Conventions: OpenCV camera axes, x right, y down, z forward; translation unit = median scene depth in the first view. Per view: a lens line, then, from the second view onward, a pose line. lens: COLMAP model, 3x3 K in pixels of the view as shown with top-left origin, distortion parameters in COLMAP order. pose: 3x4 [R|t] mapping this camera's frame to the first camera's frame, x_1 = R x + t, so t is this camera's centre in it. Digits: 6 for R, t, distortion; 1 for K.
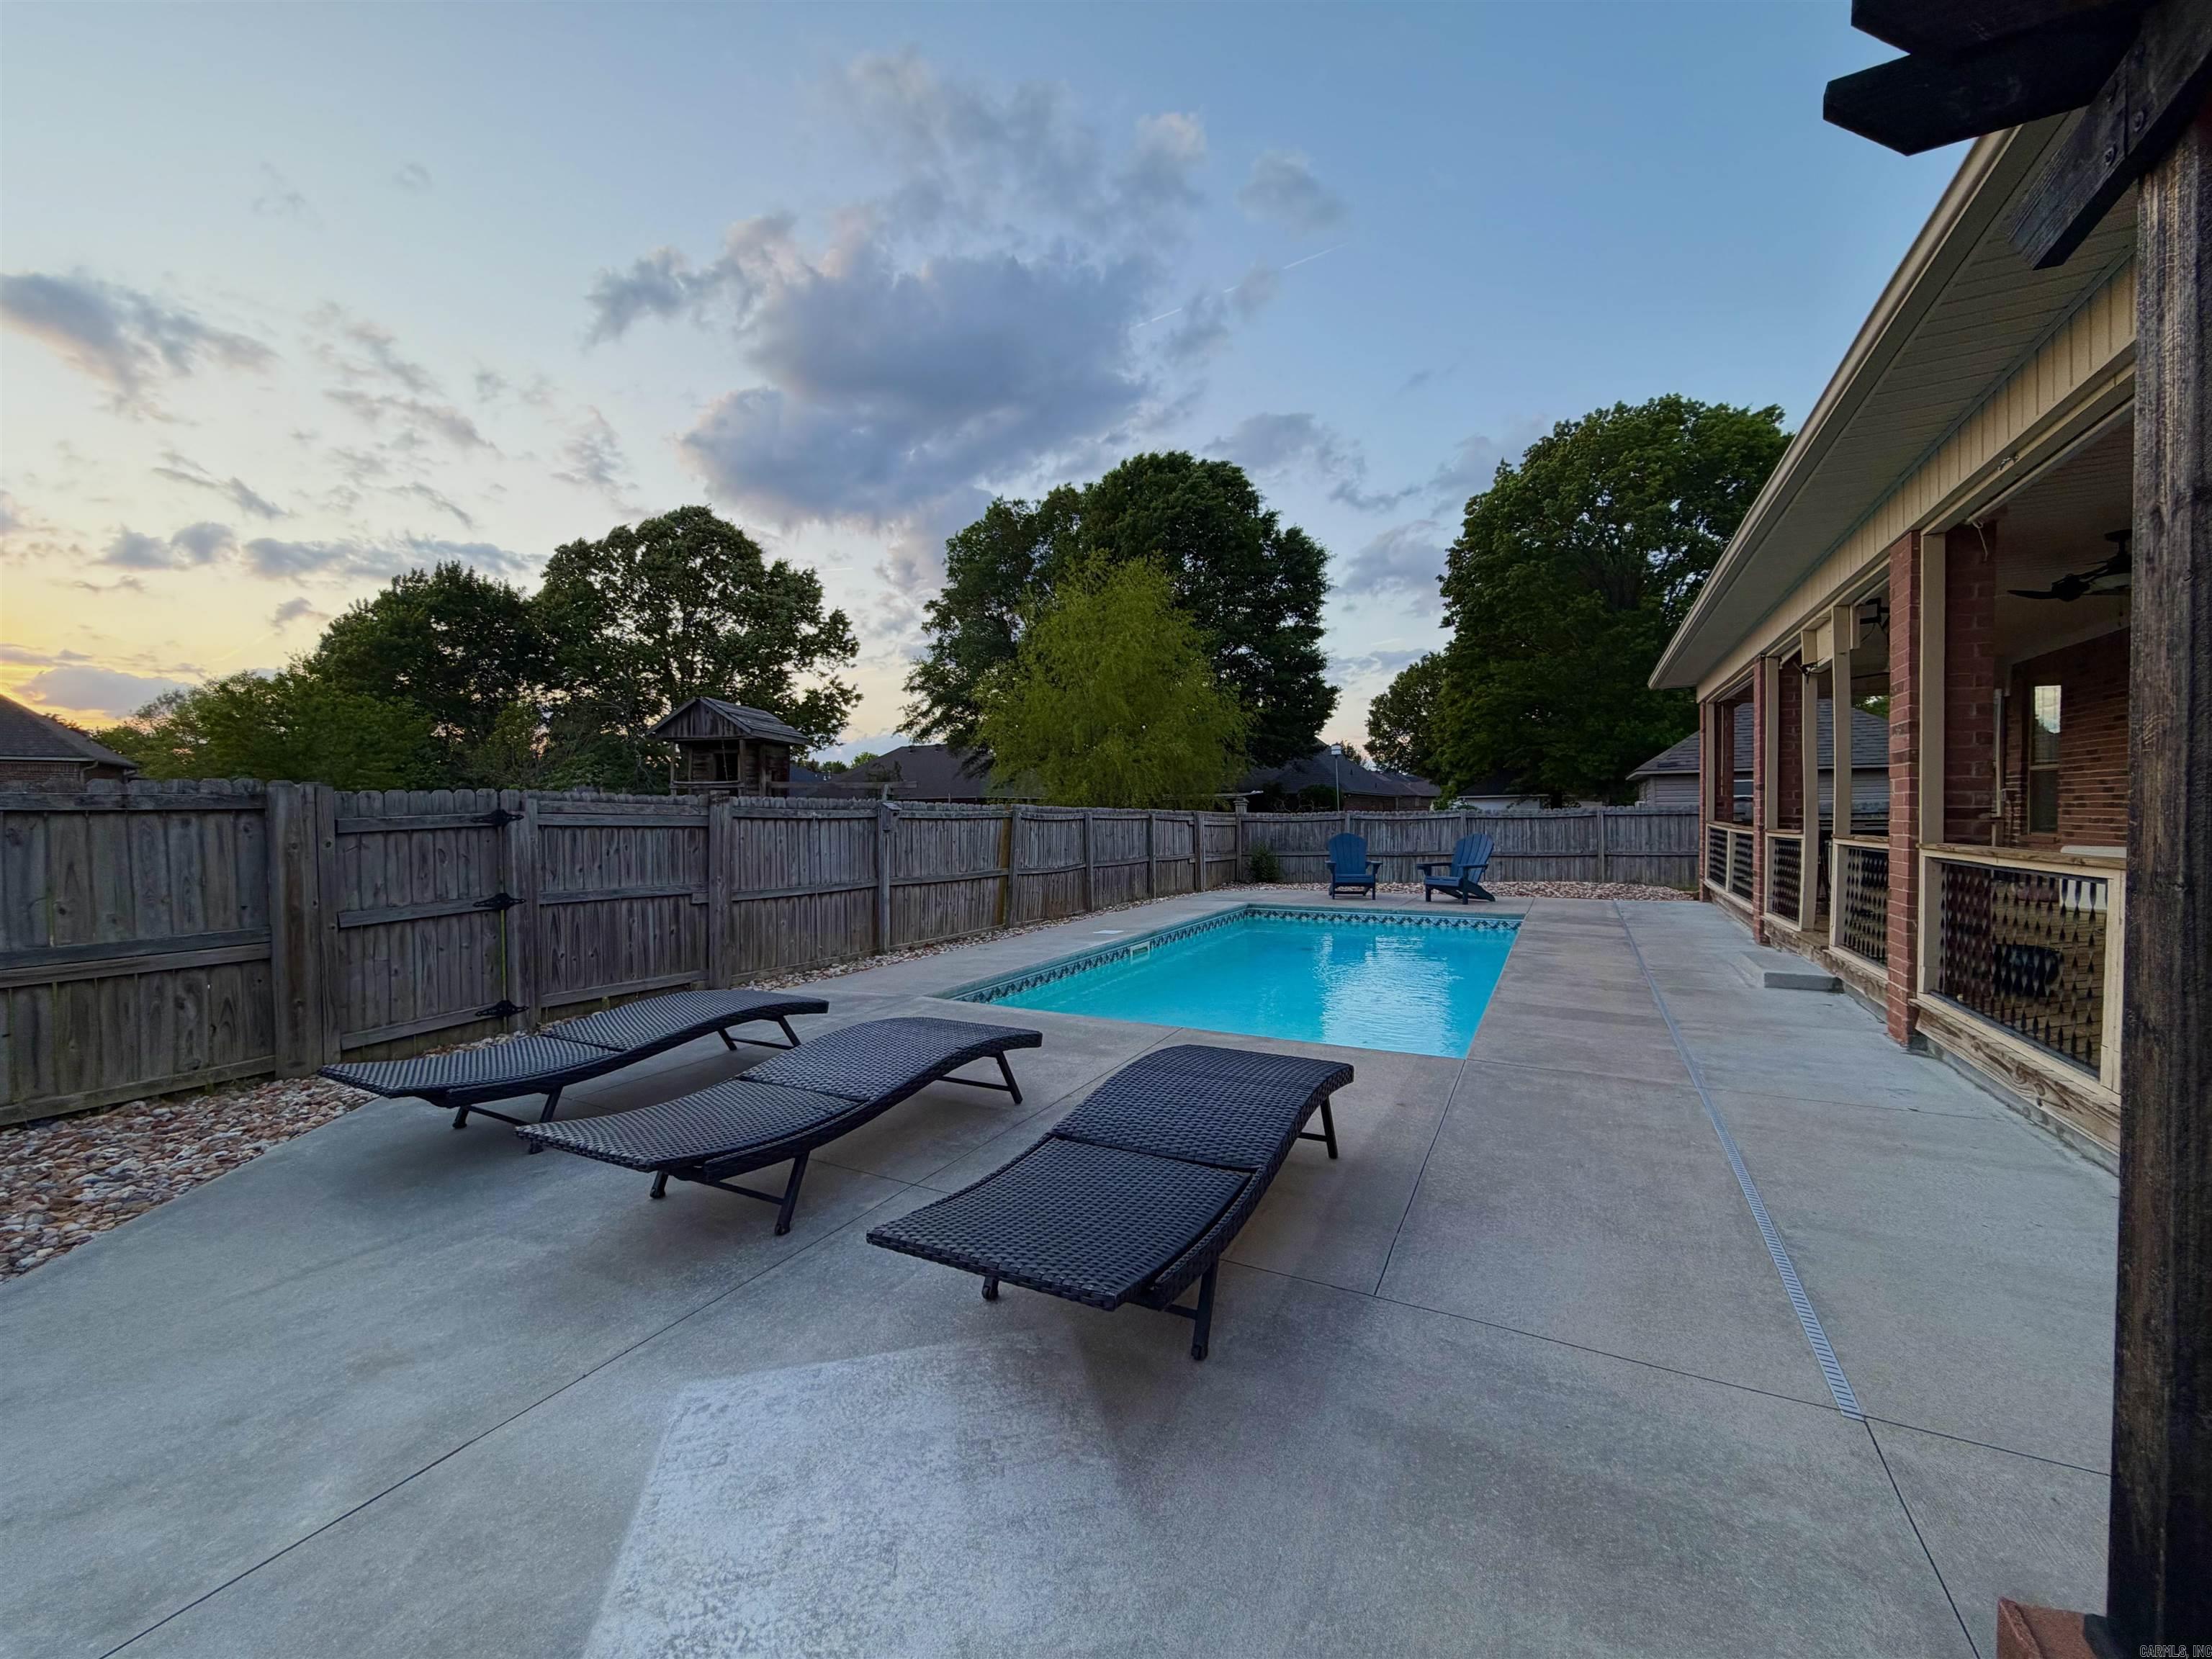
lens RADIAL K [[887.5, 0, 1100.6], [0, 887.5, 827.1], [0, 0, 1]] dist [-0.003451, 0.002365]
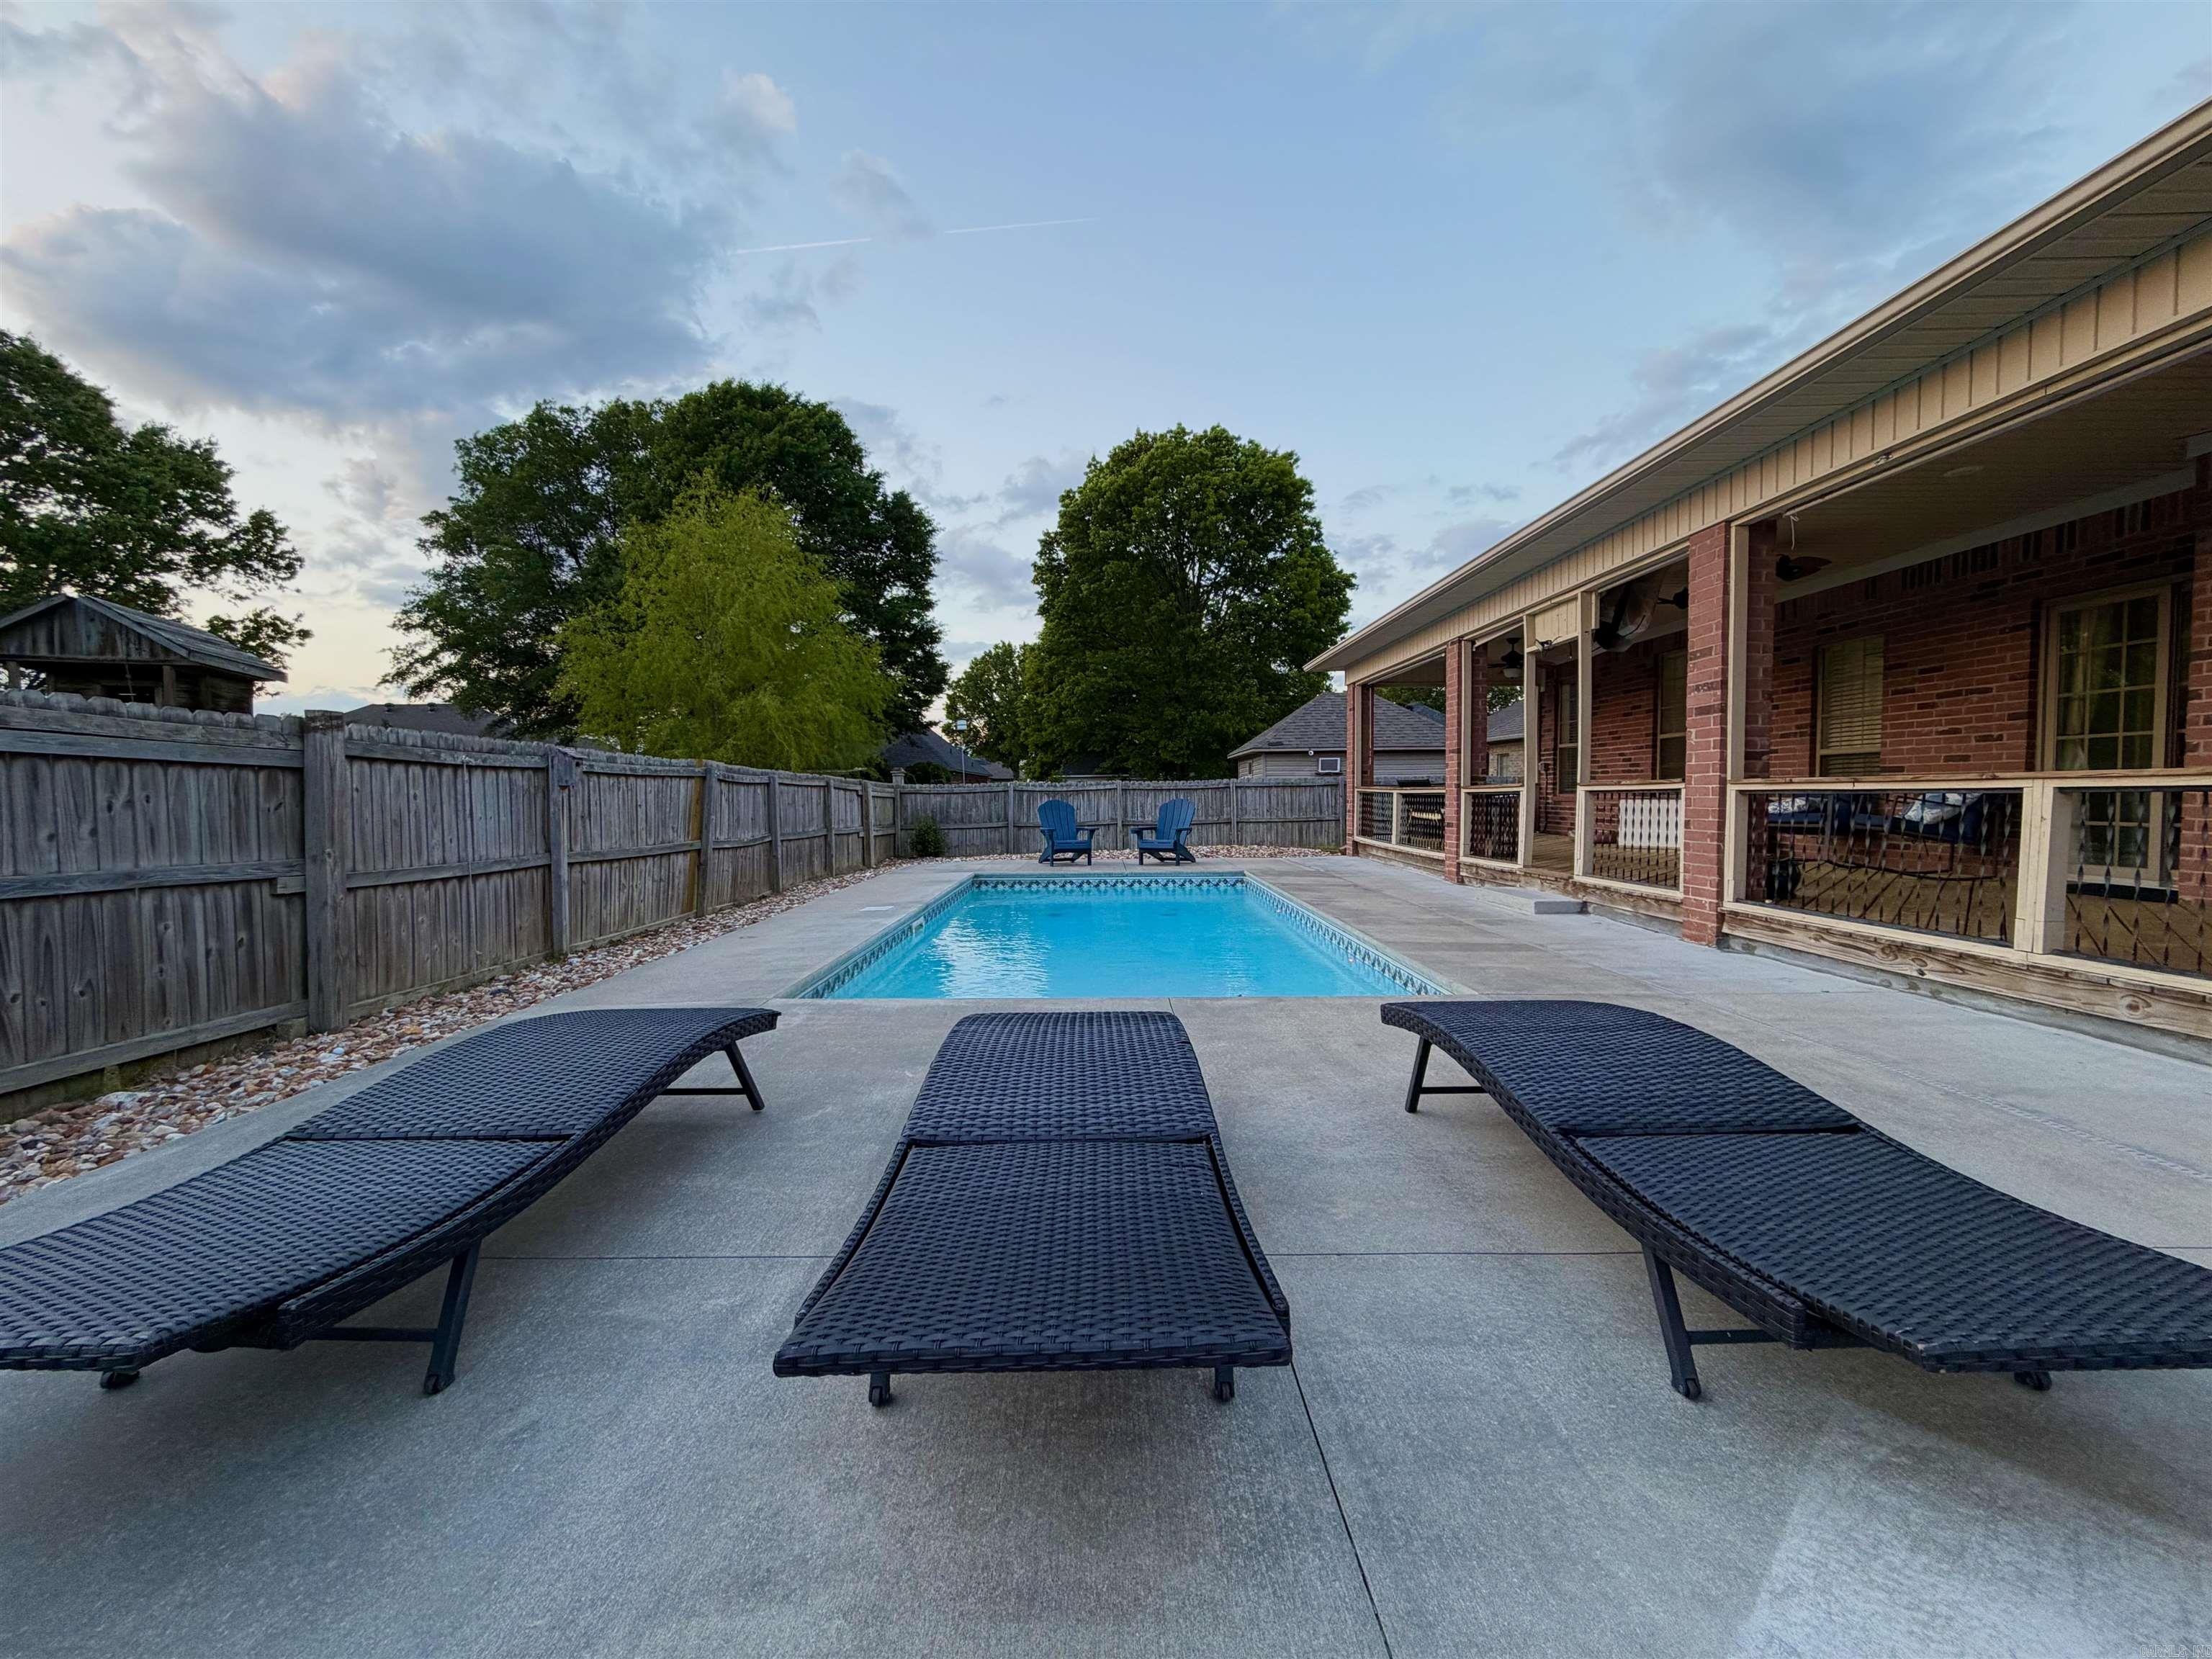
lens RADIAL K [[887.5, 0, 1112.0], [0, 887.5, 834.1], [0, 0, 1]] dist [-0.003451, 0.002365]
pose [[0.880799, -0.019775, 0.473078, -0.105446], [0.006777, 0.999552, 0.029164, 0.013521], [-0.473443, -0.022482, 0.880538, 0.085338]]
